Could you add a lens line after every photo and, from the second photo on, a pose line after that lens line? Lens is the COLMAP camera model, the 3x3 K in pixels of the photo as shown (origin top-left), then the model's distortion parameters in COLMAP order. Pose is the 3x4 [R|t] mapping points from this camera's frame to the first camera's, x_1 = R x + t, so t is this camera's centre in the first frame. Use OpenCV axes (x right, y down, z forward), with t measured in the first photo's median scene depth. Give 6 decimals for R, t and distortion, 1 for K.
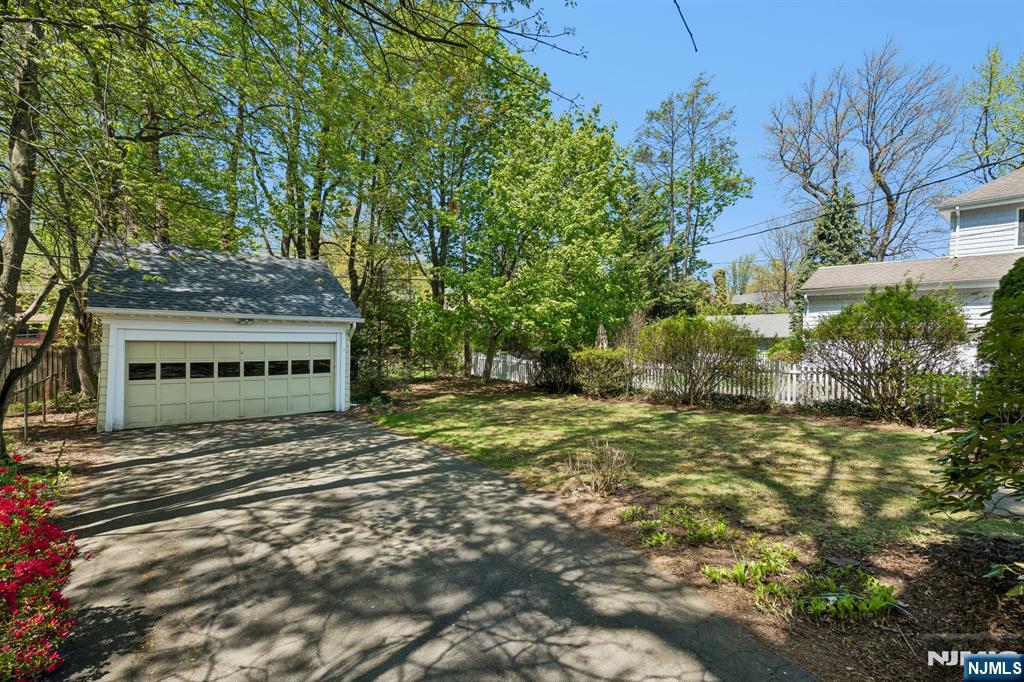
lens RADIAL K [[470.8, 0, 515.0], [0, 470.8, 343.3], [0, 0, 1]] dist [0.000363, 0.000509]
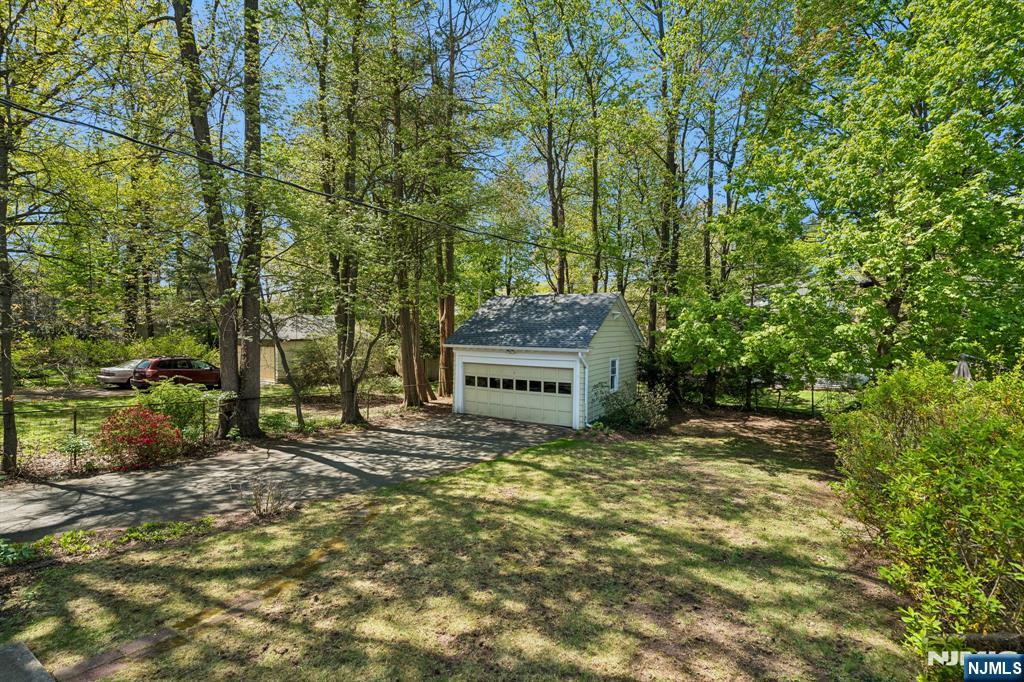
lens RADIAL K [[470.8, 0, 515.0], [0, 470.8, 343.3], [0, 0, 1]] dist [0.000363, 0.000509]
pose [[0.280868, 0.017958, -0.959579, 0.829807], [-0.007291, 0.999836, 0.016577, -0.099352], [0.959719, 0.002341, 0.280952, 0.654566]]
